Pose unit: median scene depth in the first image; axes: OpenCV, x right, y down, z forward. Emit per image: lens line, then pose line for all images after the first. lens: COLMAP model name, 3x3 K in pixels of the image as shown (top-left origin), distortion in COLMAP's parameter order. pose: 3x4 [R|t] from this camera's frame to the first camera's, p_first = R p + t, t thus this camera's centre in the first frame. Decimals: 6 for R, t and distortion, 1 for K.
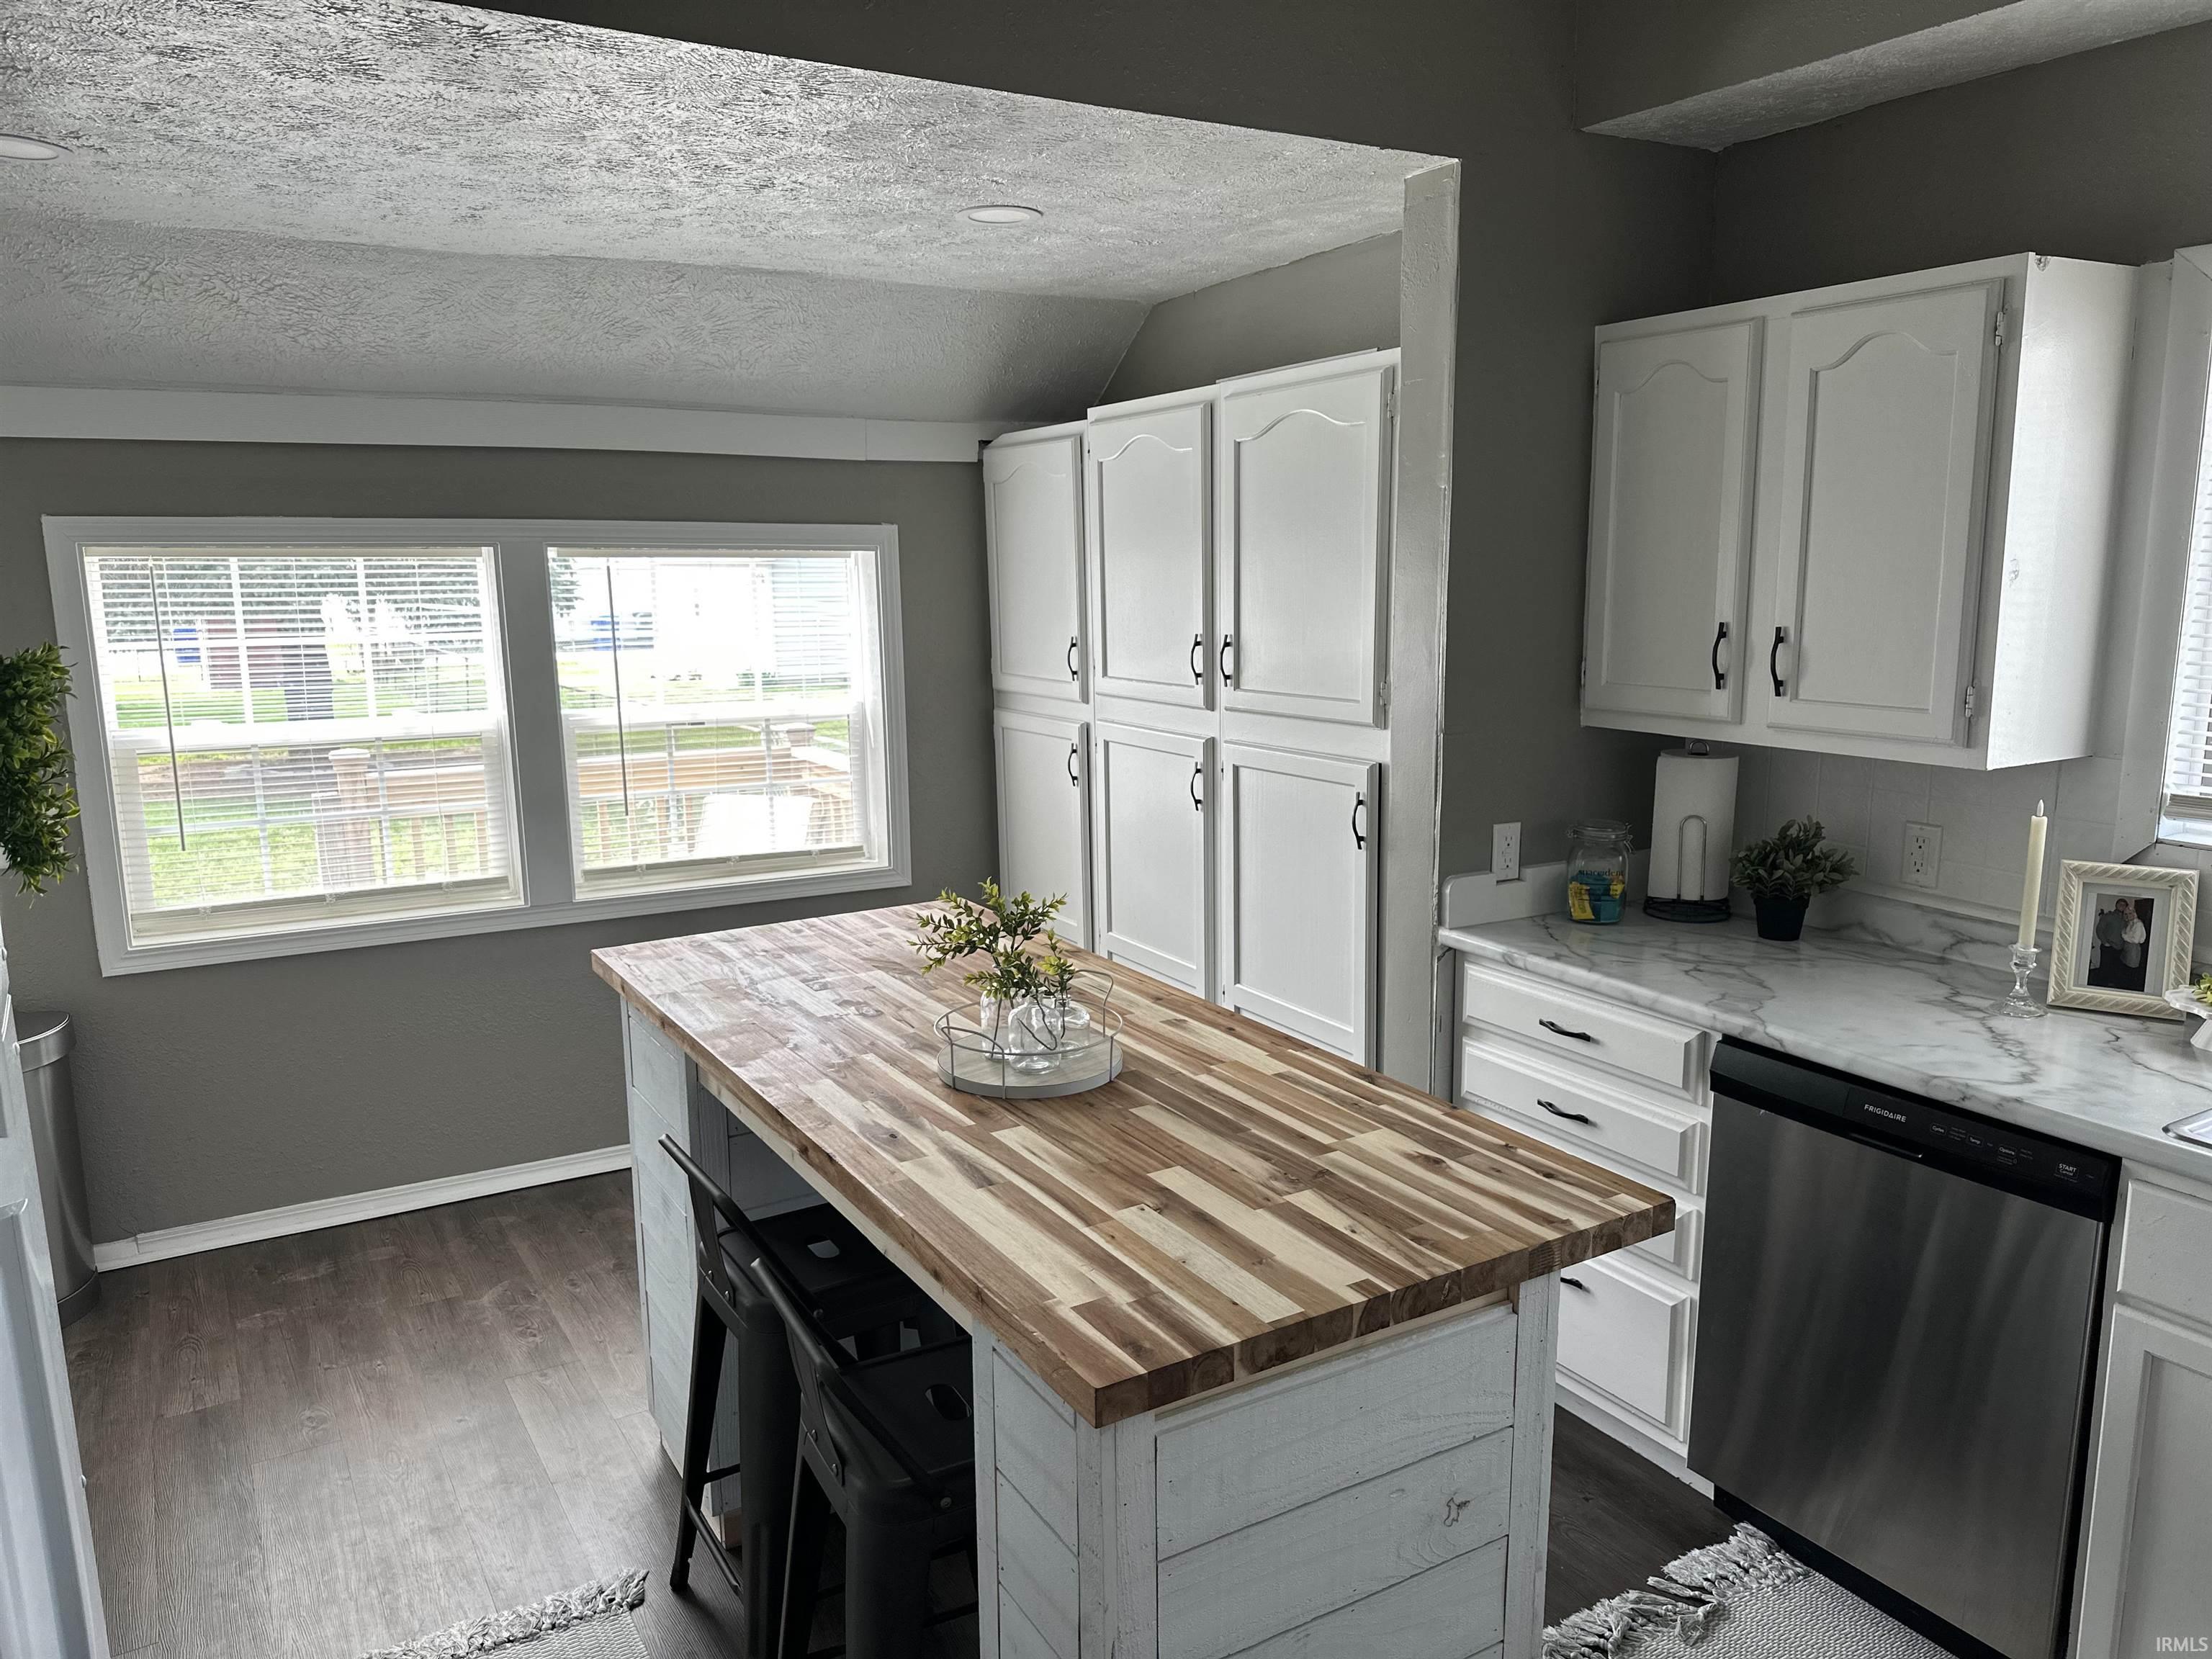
lens RADIAL K [[1534.2, 0, 1094.7], [0, 1534.2, 843.3], [0, 0, 1]] dist [0.084156, -0.101439]
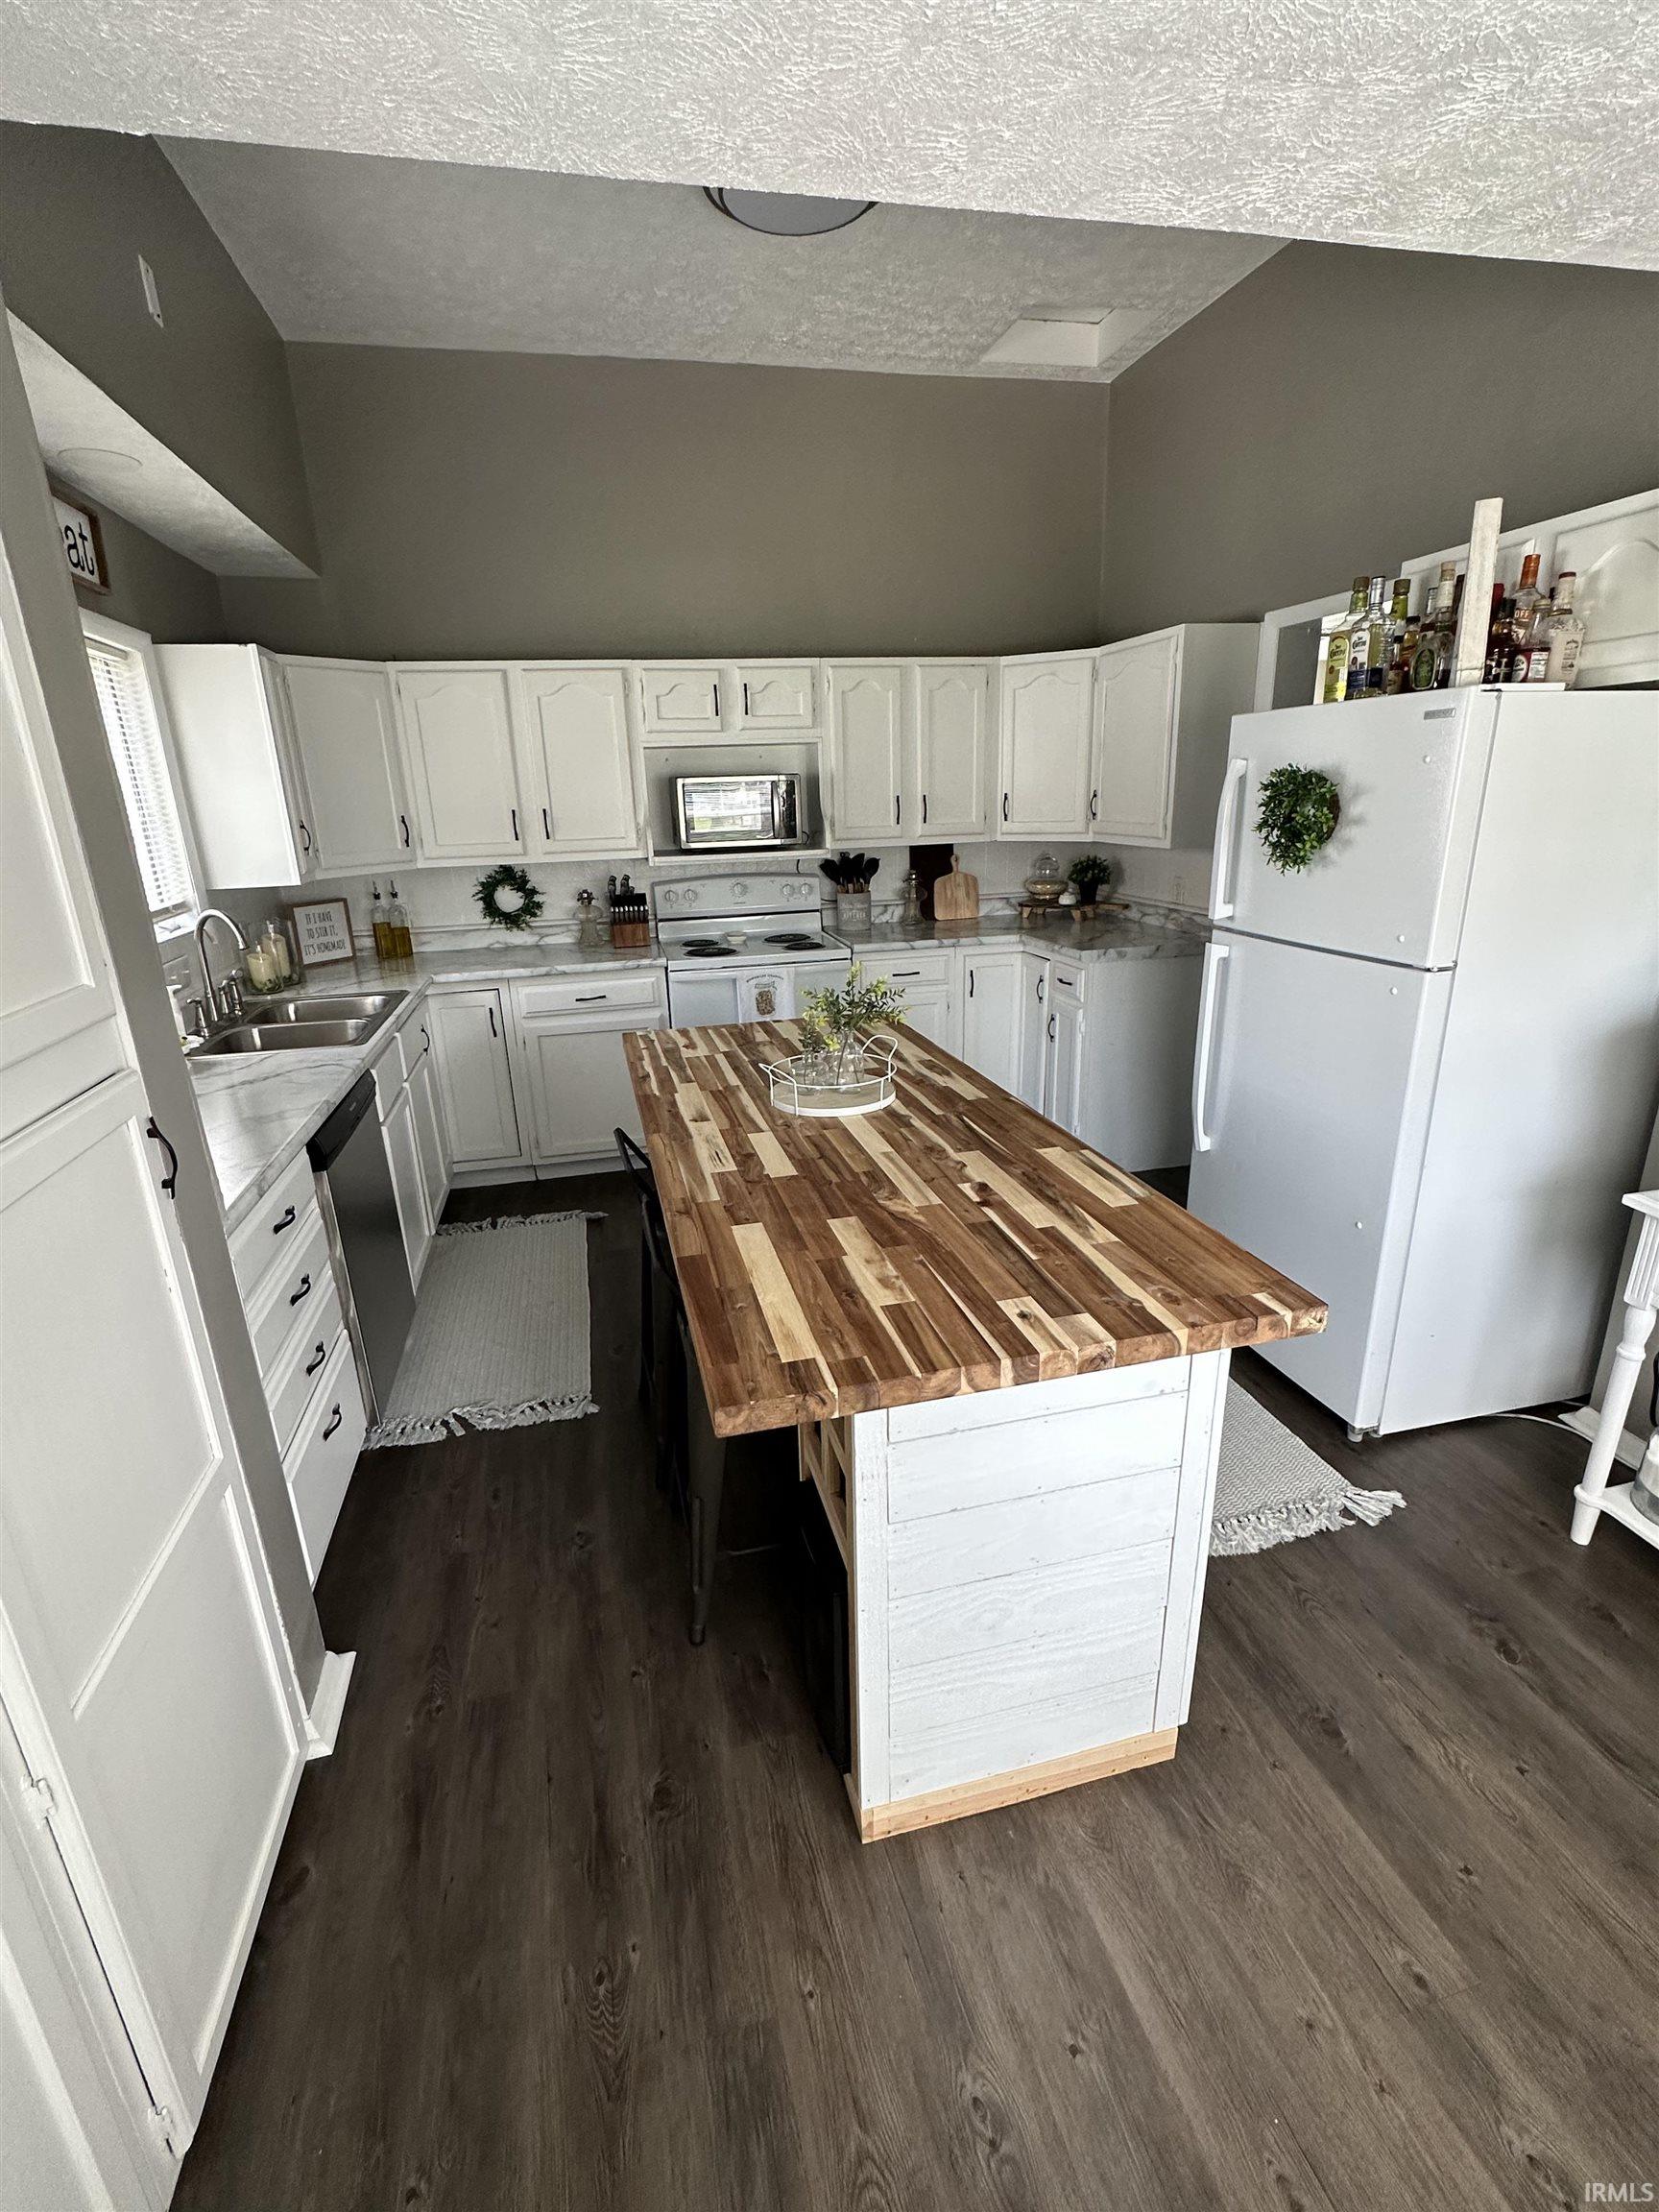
lens RADIAL K [[995.5, 0, 826.5], [0, 995.5, 1106.8], [0, 0, 1]] dist [-0.000106, -0.000261]
pose [[-0.956741, -0.050260, 0.286567, -0.257815], [0.092182, 0.881853, 0.462426, -0.241176], [-0.275952, 0.468838, -0.839072, 1.495727]]
